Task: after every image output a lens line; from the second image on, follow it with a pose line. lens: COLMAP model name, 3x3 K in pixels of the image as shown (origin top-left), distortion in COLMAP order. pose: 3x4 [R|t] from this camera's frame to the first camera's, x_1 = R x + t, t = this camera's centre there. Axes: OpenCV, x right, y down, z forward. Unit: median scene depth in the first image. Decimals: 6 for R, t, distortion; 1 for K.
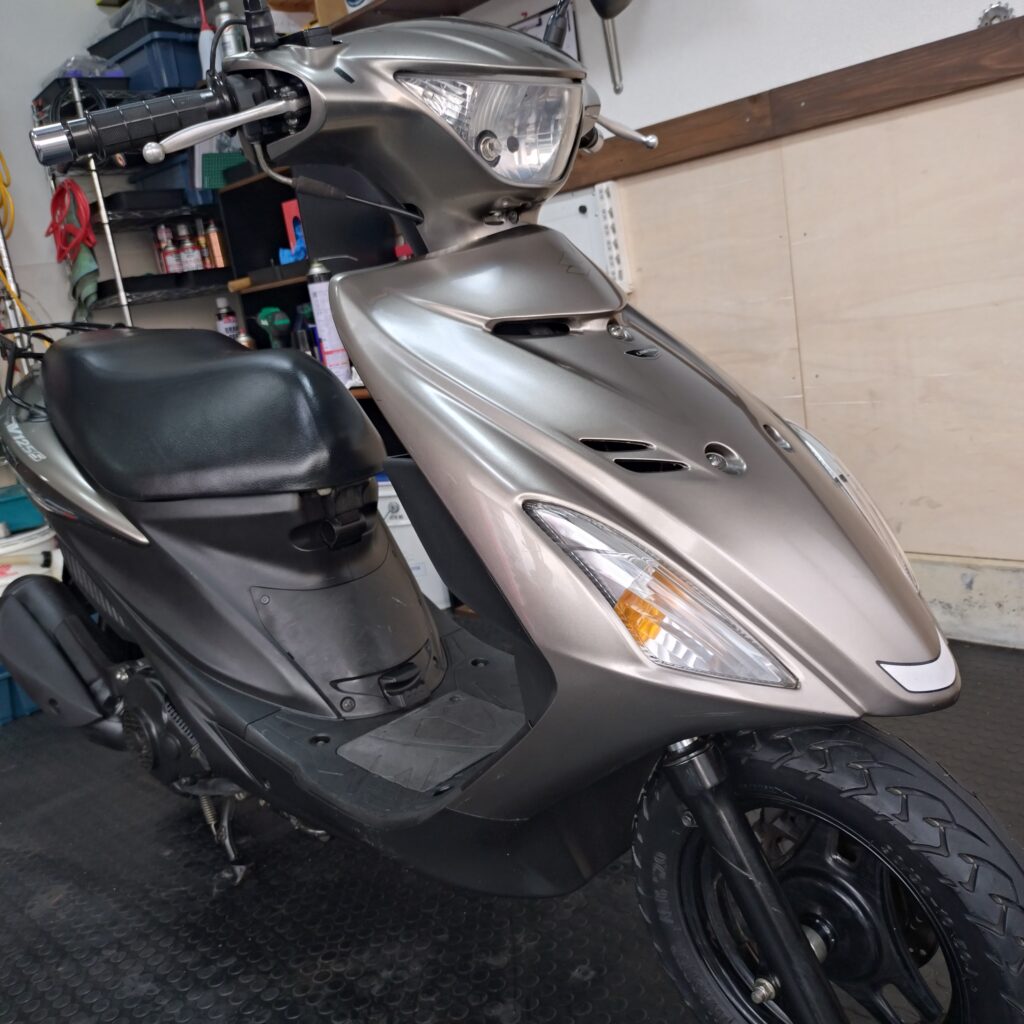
lens RADIAL K [[1029.4, 0, 507.2], [0, 1029.4, 516.0], [0, 0, 1]] dist [-0.001964, 0.000000]
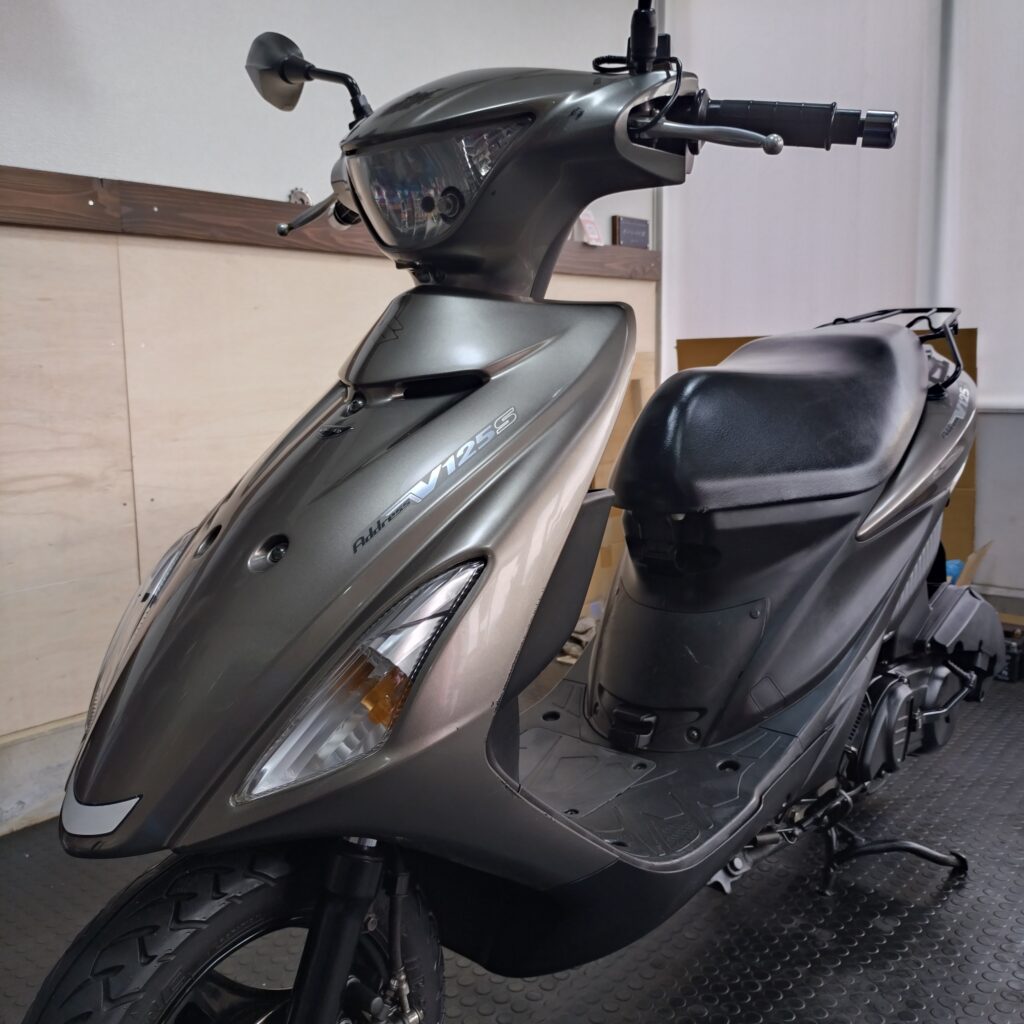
lens RADIAL K [[1029.4, 0, 513.9], [0, 1029.4, 511.6], [0, 0, 1]] dist [-0.001964, 0.000000]
pose [[-0.126131, 0.010007, 0.991963, -0.929678], [0.235600, 0.971641, 0.020155, -0.102813], [-0.963631, 0.236248, -0.124912, 1.187797]]
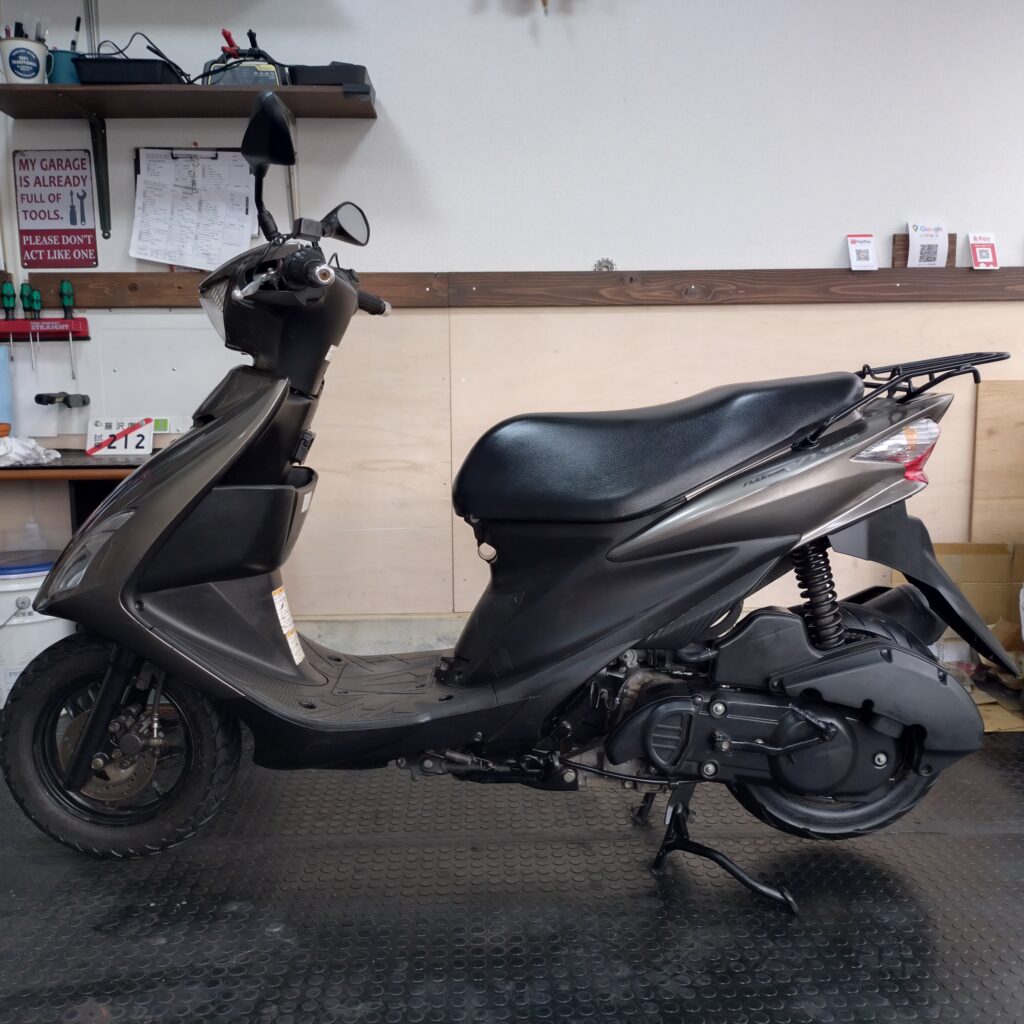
lens RADIAL K [[1029.4, 0, 499.8], [0, 1029.4, 526.6], [0, 0, 1]] dist [-0.001964, 0.000000]
pose [[0.647885, 0.036917, 0.760843, -1.005140], [0.065575, 0.992414, -0.103993, 0.090343], [-0.758910, 0.117268, 0.640549, 0.167056]]
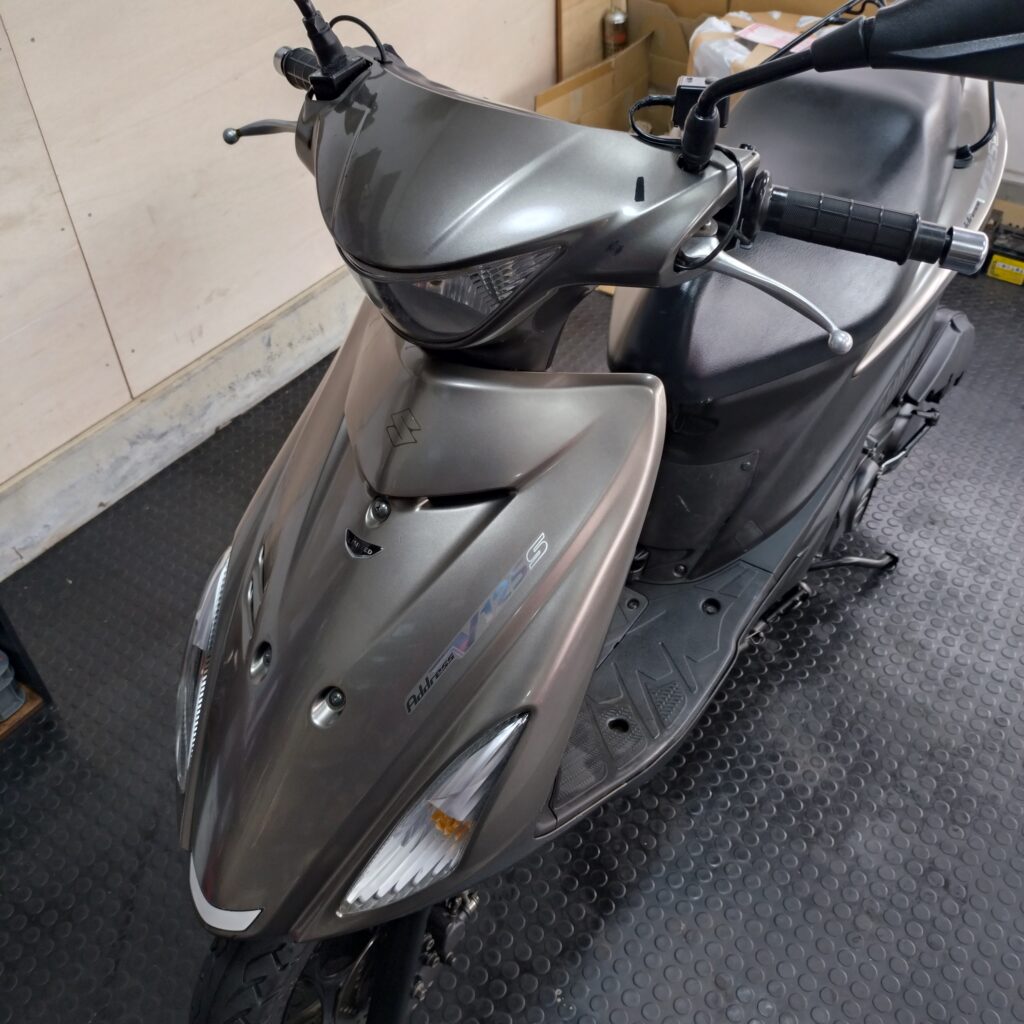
lens RADIAL K [[1029.4, 0, 512.1], [0, 1029.4, 502.3], [0, 0, 1]] dist [-0.001964, 0.000000]
pose [[-0.189373, -0.541669, 0.818983, -0.816981], [0.258332, 0.777206, 0.573772, -0.501719], [-0.947313, 0.320227, -0.007252, 1.116699]]
